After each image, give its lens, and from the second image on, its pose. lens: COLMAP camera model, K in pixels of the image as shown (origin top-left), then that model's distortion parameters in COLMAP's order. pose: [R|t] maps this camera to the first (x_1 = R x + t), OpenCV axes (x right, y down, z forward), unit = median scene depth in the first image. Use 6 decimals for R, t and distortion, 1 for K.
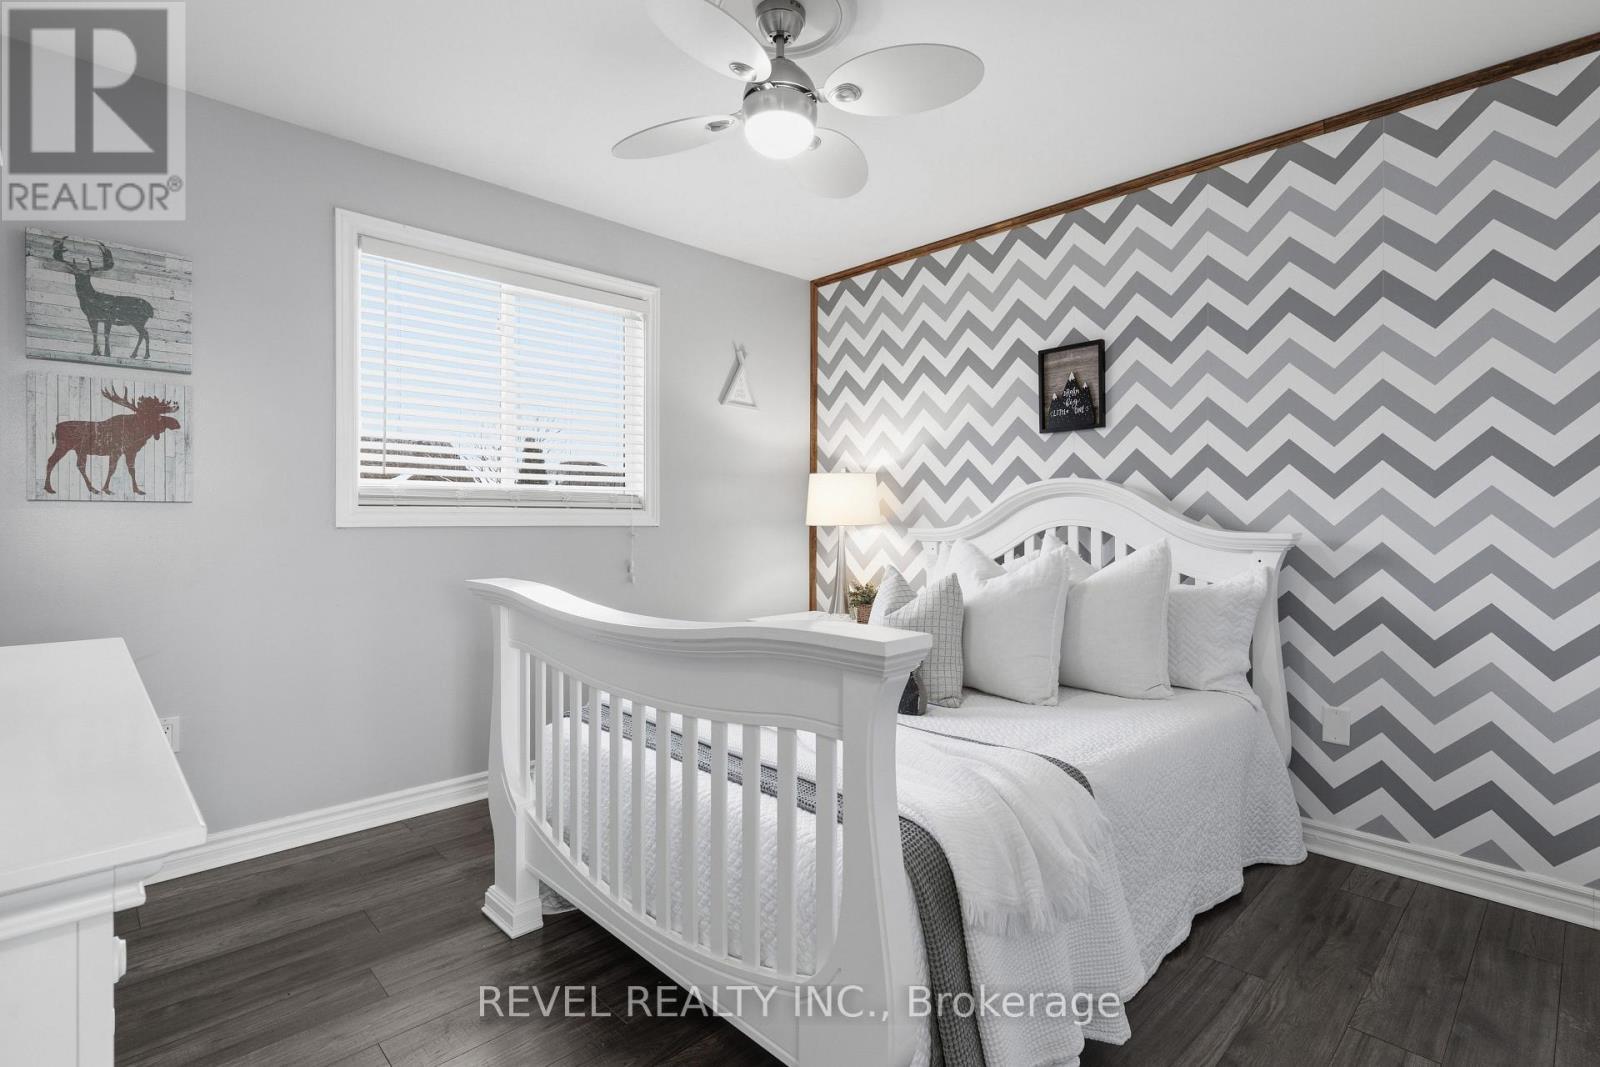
lens RADIAL K [[755.1, 0, 798.7], [0, 755.1, 527.9], [0, 0, 1]] dist [-0.001897, -0.000366]
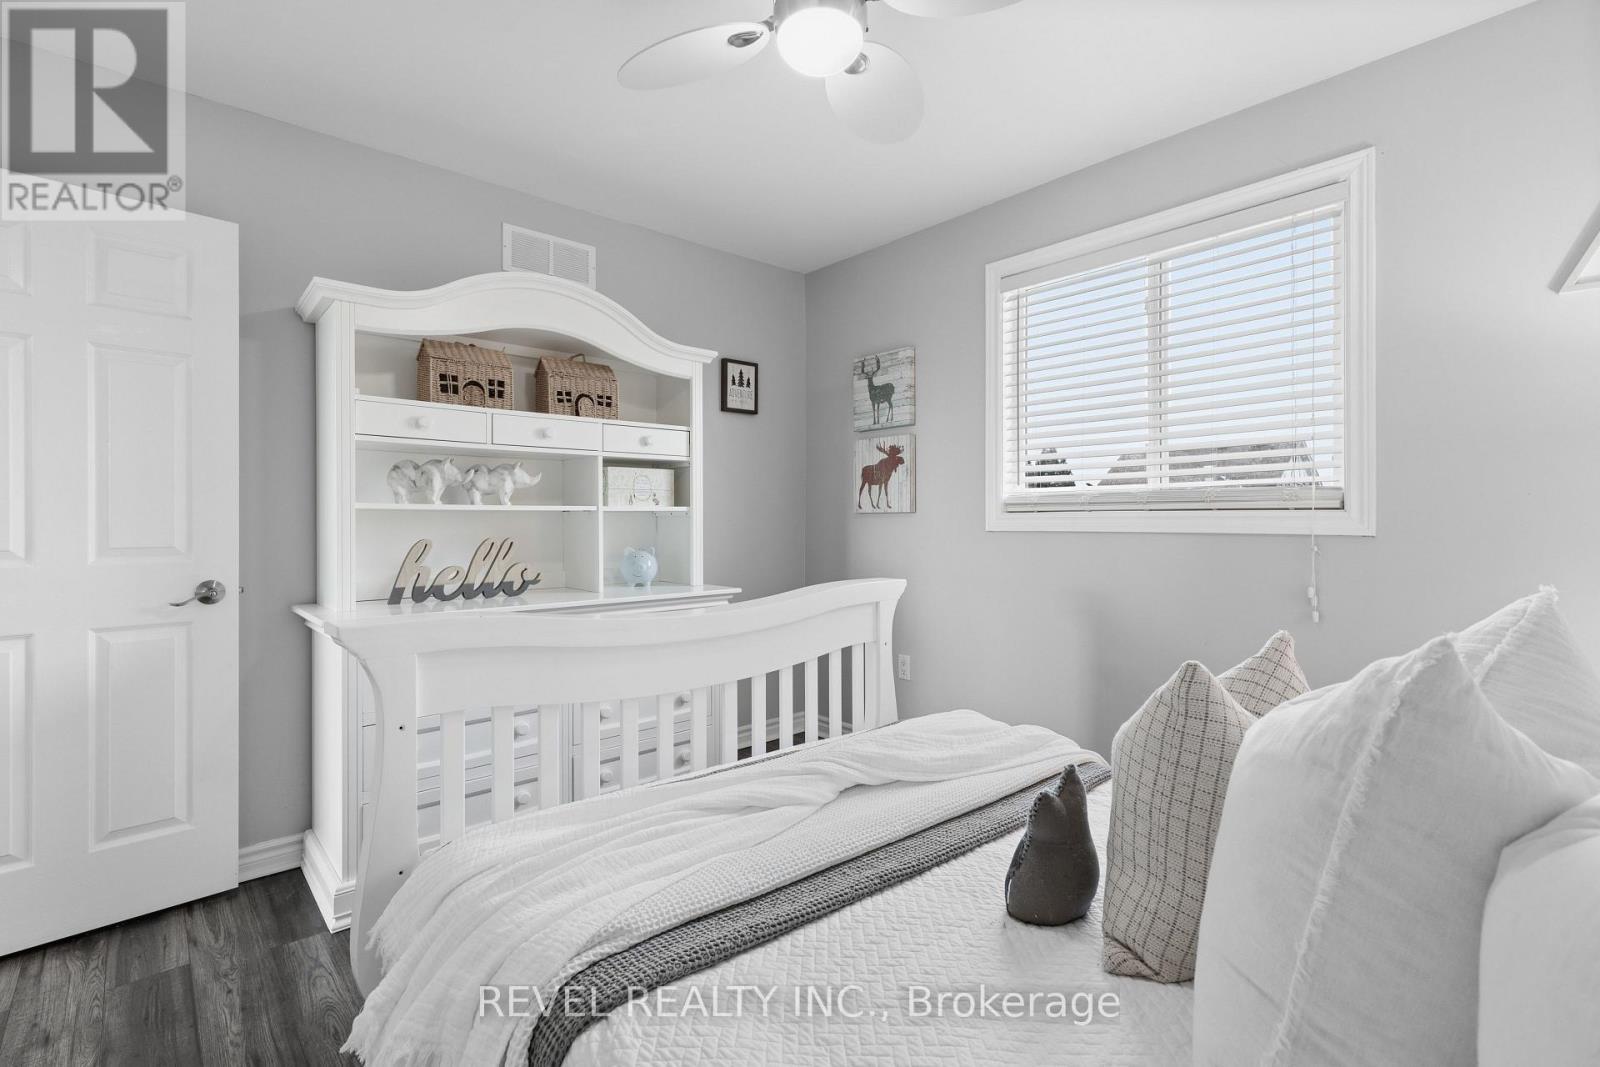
lens RADIAL K [[755.1, 0, 799.1], [0, 755.1, 526.7], [0, 0, 1]] dist [-0.001897, -0.000366]
pose [[-0.045393, 0.010376, -0.998915, 0.703364], [-0.004068, 0.999936, 0.010572, -0.021502], [0.998961, 0.004543, -0.045348, 0.879617]]
